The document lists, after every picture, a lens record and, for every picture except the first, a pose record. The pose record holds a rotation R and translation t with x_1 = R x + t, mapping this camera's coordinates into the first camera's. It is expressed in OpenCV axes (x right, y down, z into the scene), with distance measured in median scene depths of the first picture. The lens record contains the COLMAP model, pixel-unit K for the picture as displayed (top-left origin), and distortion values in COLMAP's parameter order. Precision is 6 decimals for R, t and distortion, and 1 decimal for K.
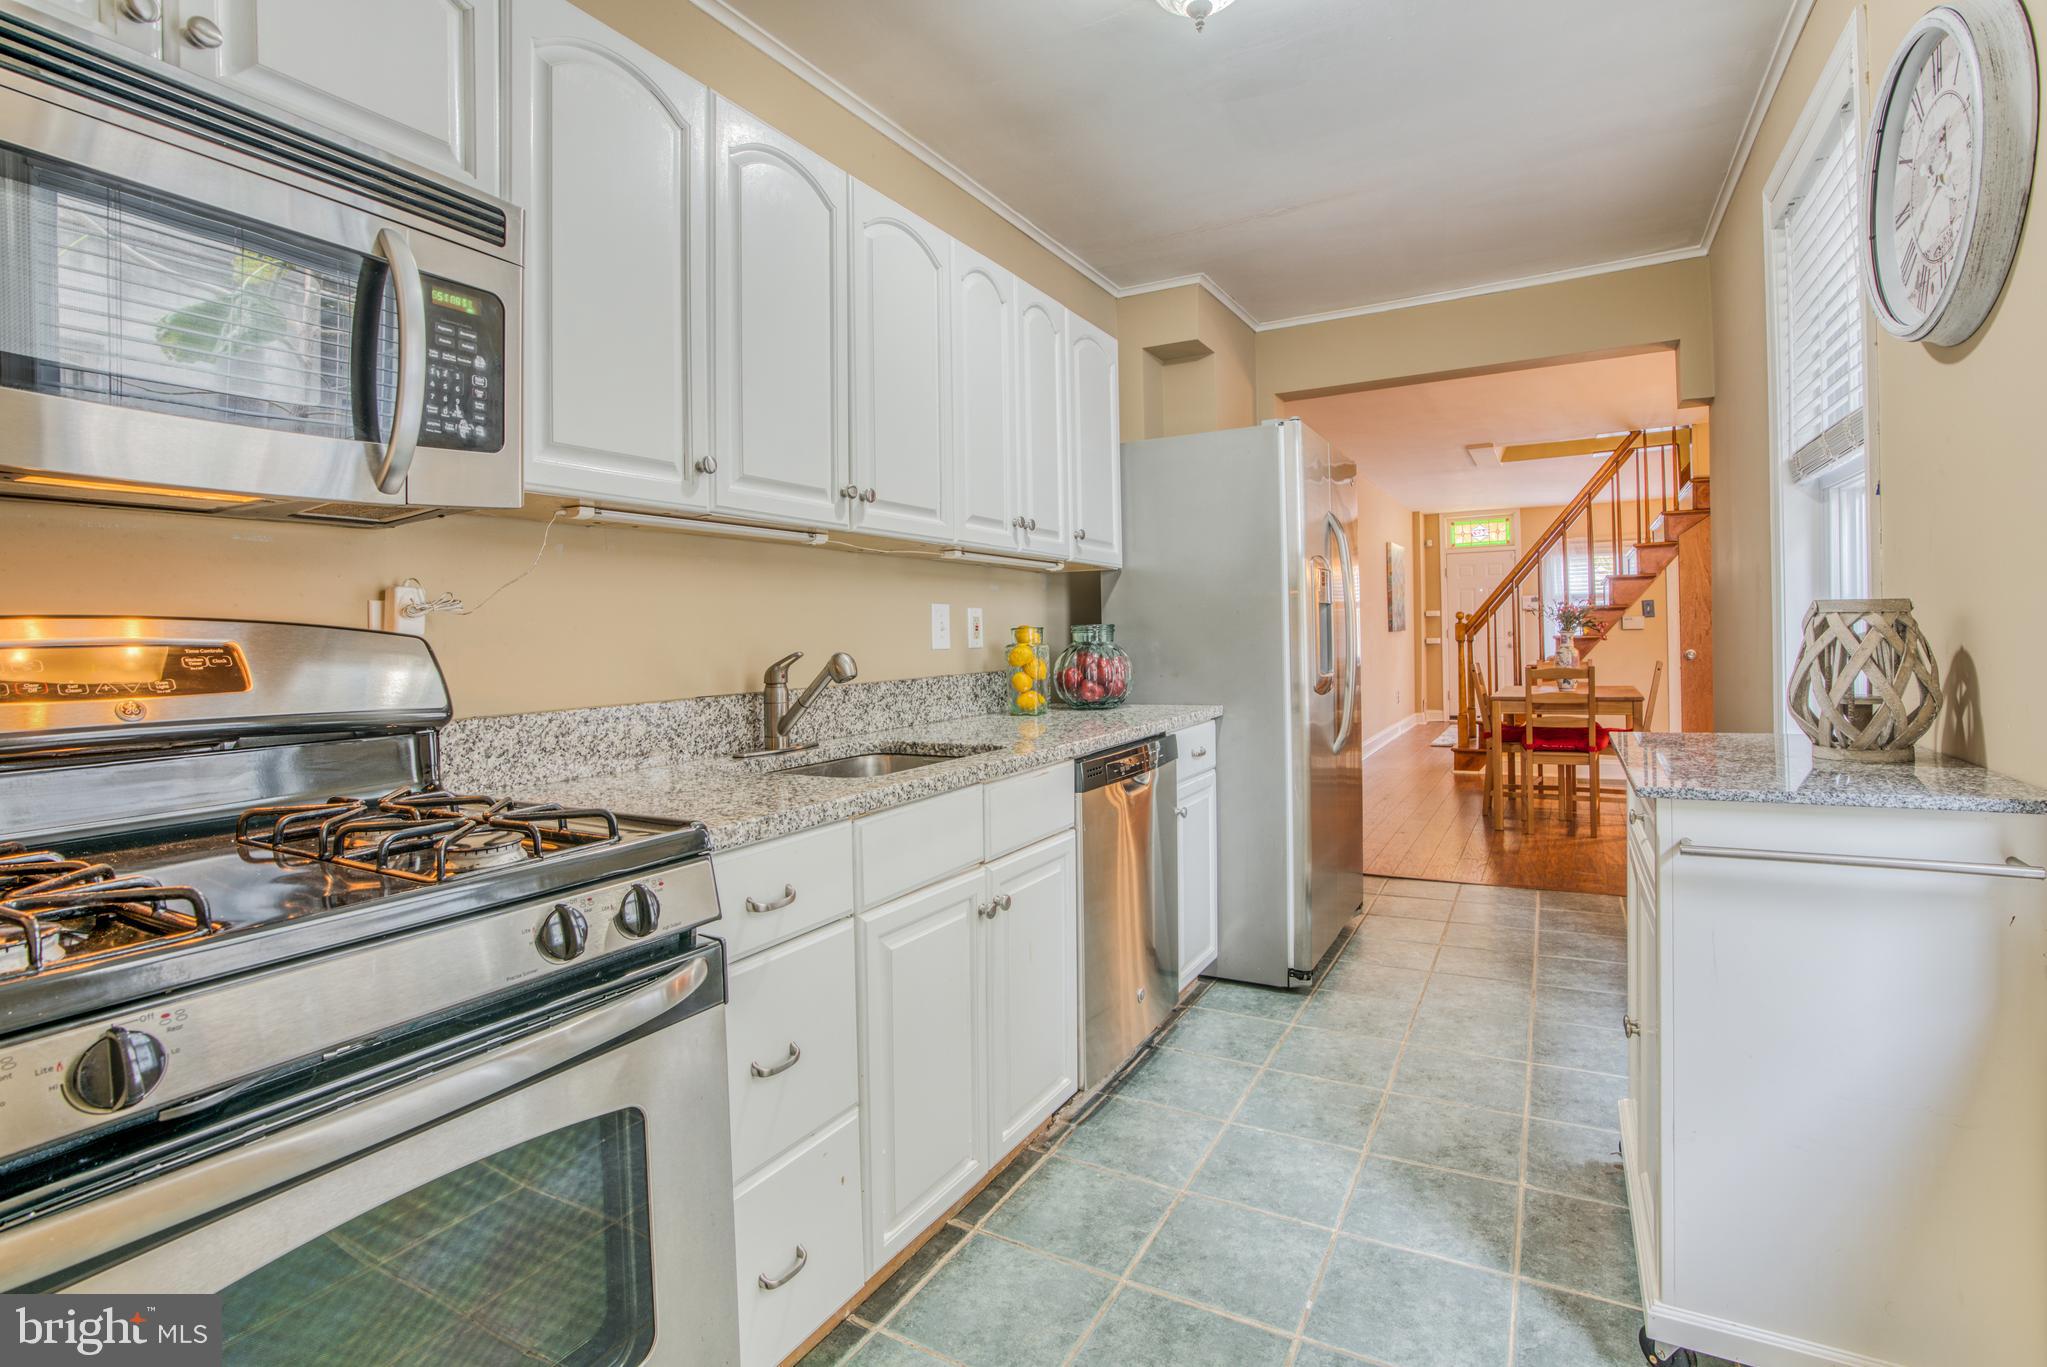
lens RADIAL K [[938.4, 0, 1027.8], [0, 938.4, 643.9], [0, 0, 1]] dist [-0.053785, 0.014140]
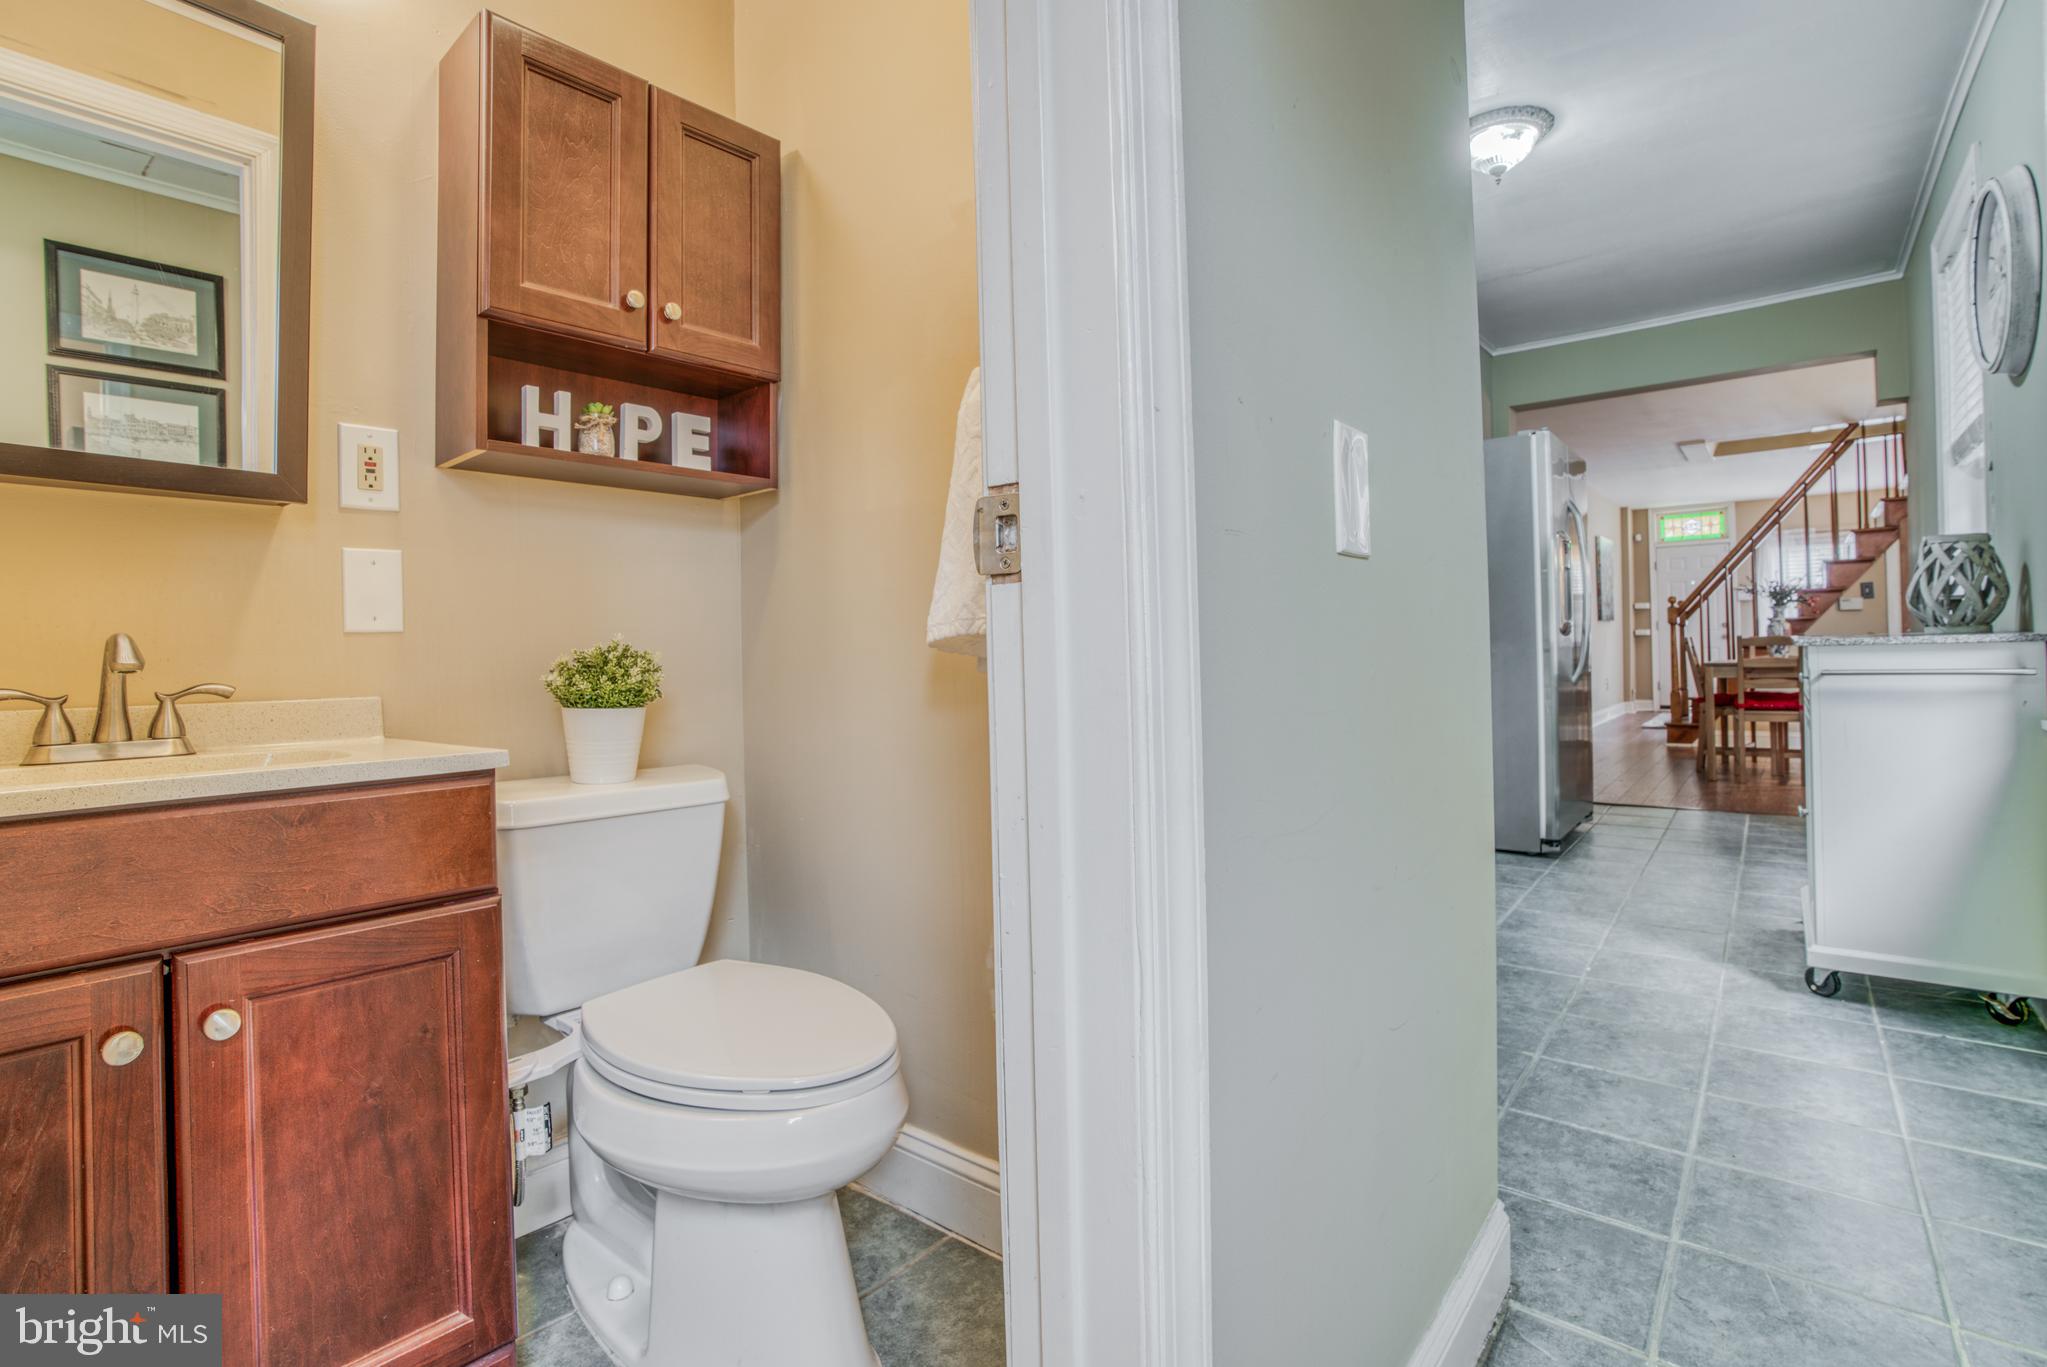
lens RADIAL K [[938.4, 0, 1023.1], [0, 938.4, 649.7], [0, 0, 1]] dist [-0.053785, 0.014140]
pose [[0.984509, 0.001879, -0.175324, -0.113442], [-0.002882, 0.999981, -0.005463, 0.043988], [0.175310, 0.005884, 0.984496, -0.225978]]
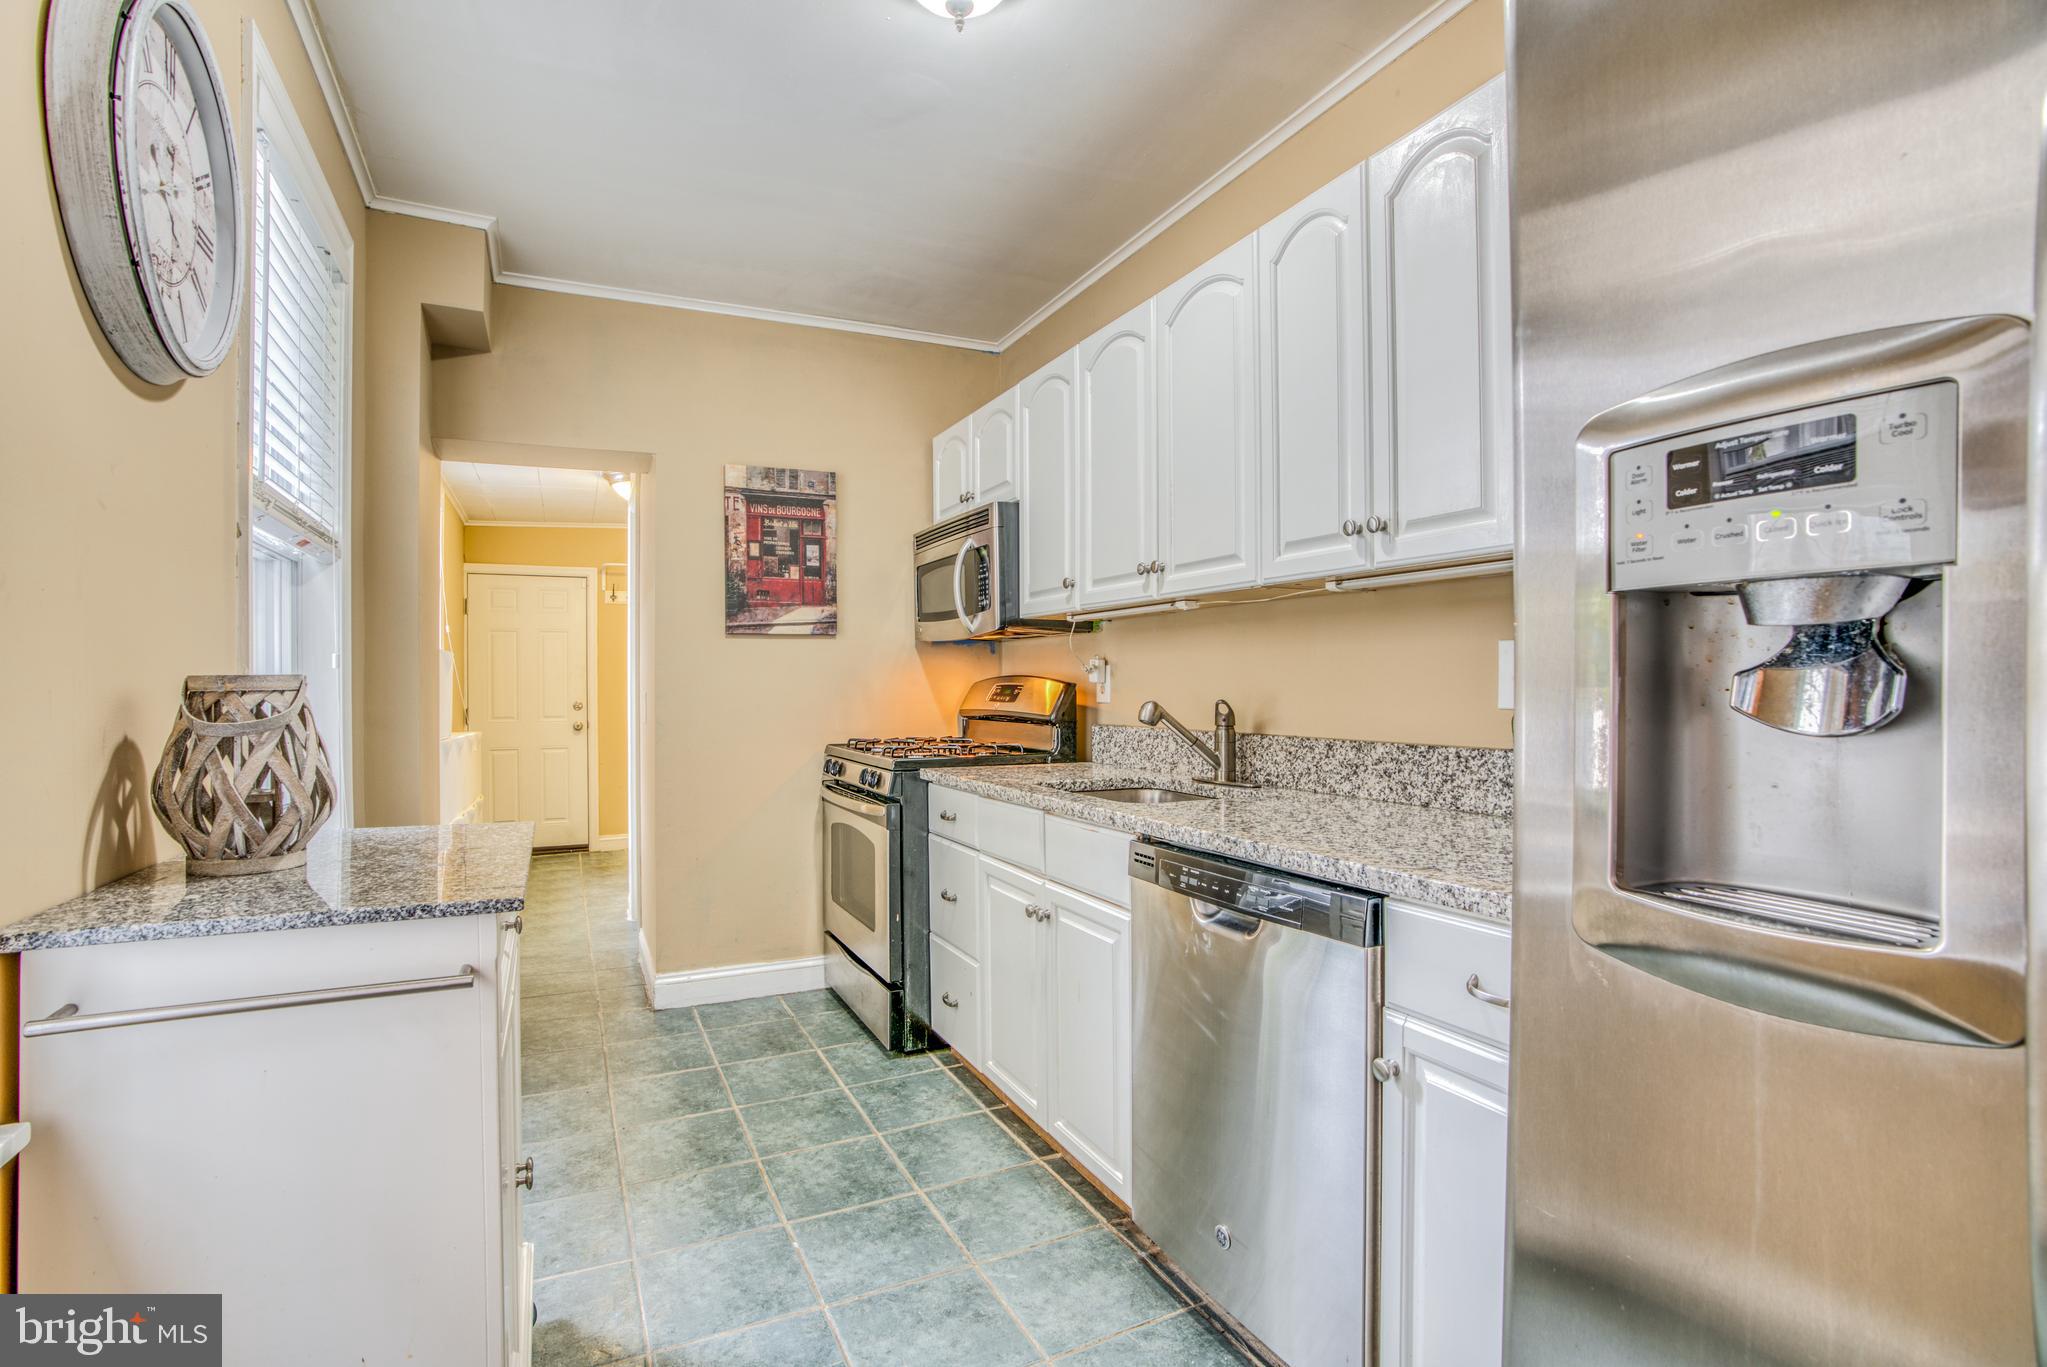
lens RADIAL K [[938.4, 0, 1013.8], [0, 938.4, 691.4], [0, 0, 1]] dist [-0.053785, 0.014140]
pose [[-0.560520, 0.028280, -0.827658, 0.316150], [0.007474, 0.999549, 0.029092, -0.013828], [0.828107, 0.010121, -0.560479, 0.532581]]
